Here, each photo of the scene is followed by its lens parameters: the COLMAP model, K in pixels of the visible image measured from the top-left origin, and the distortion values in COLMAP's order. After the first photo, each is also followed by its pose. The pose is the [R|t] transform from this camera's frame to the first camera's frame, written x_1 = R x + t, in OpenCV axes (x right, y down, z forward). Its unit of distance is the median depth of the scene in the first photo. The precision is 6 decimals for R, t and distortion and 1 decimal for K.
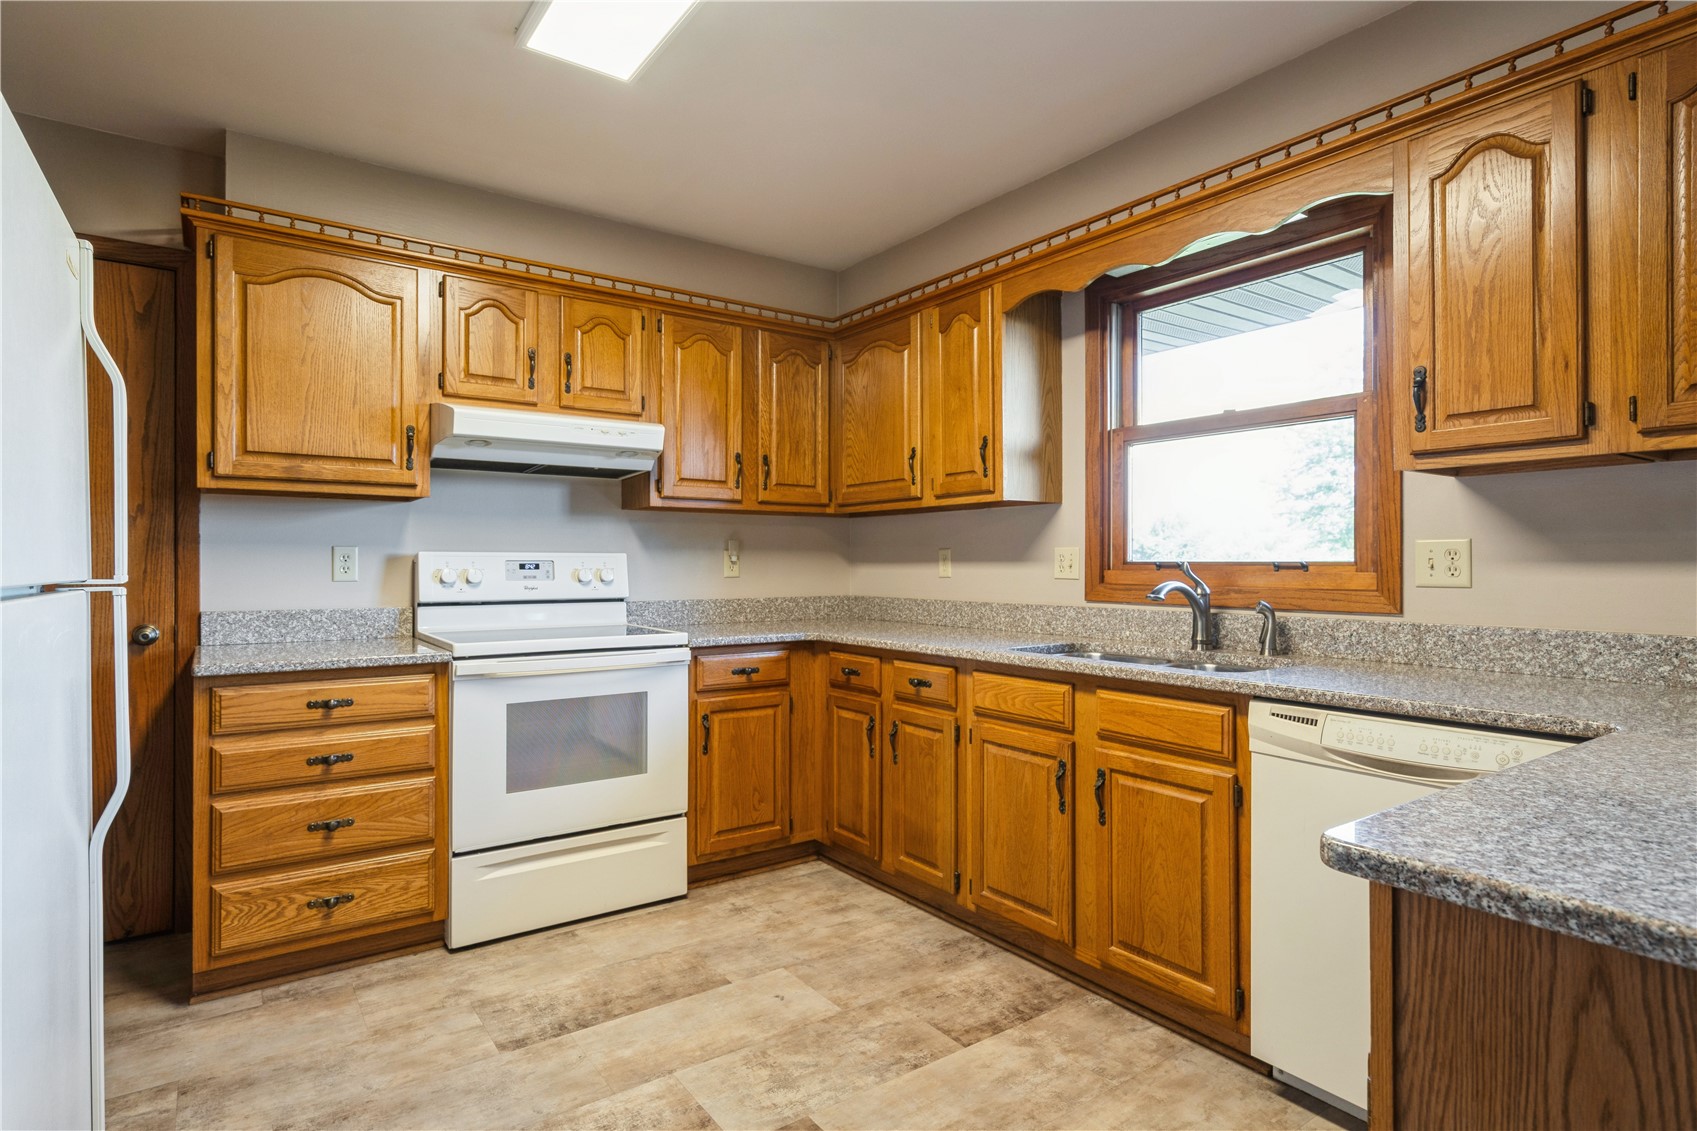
lens RADIAL K [[878.0, 0, 848.5], [0, 878.0, 565.5], [0, 0, 1]] dist [-0.000894, 0.000118]
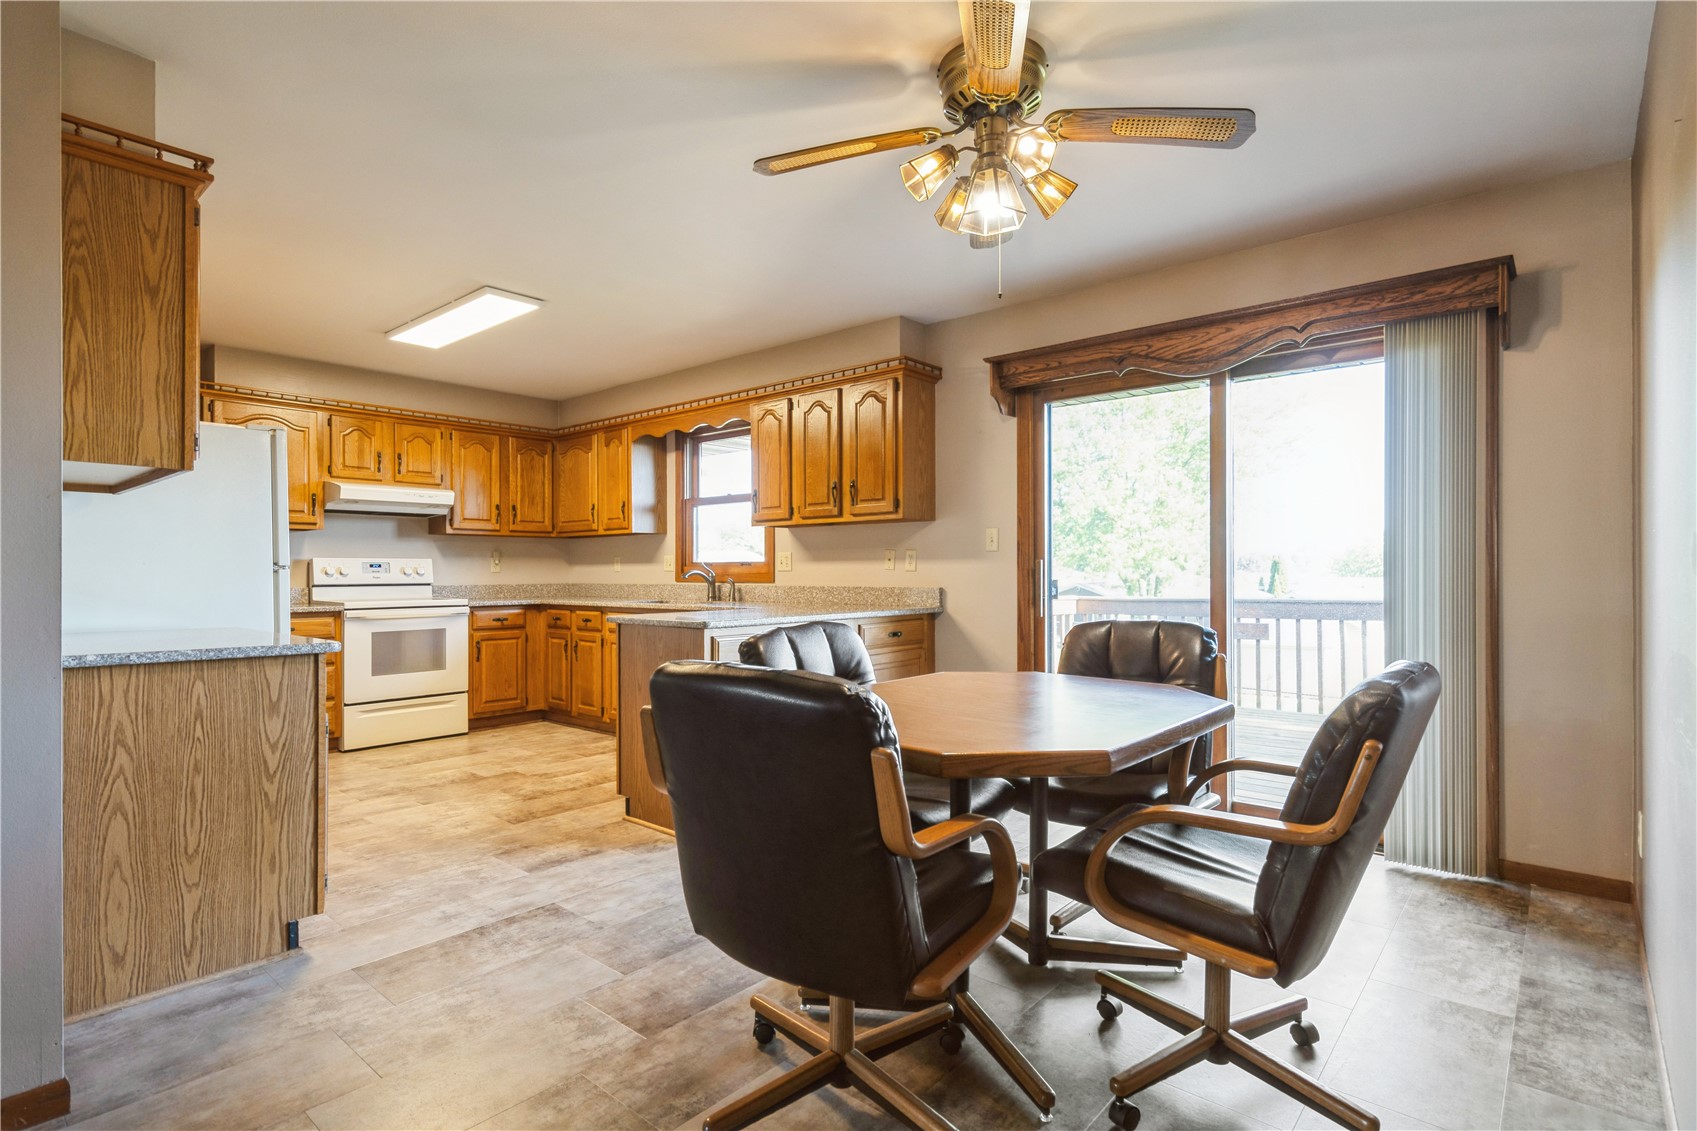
lens RADIAL K [[820.0, 0, 835.0], [0, 820.0, 573.2], [0, 0, 1]] dist [0.001784, 0.000376]
pose [[0.973351, -0.004138, 0.229282, 0.192017], [0.003840, 0.999991, 0.001749, 0.018563], [-0.229287, -0.000822, 0.973359, -0.954372]]
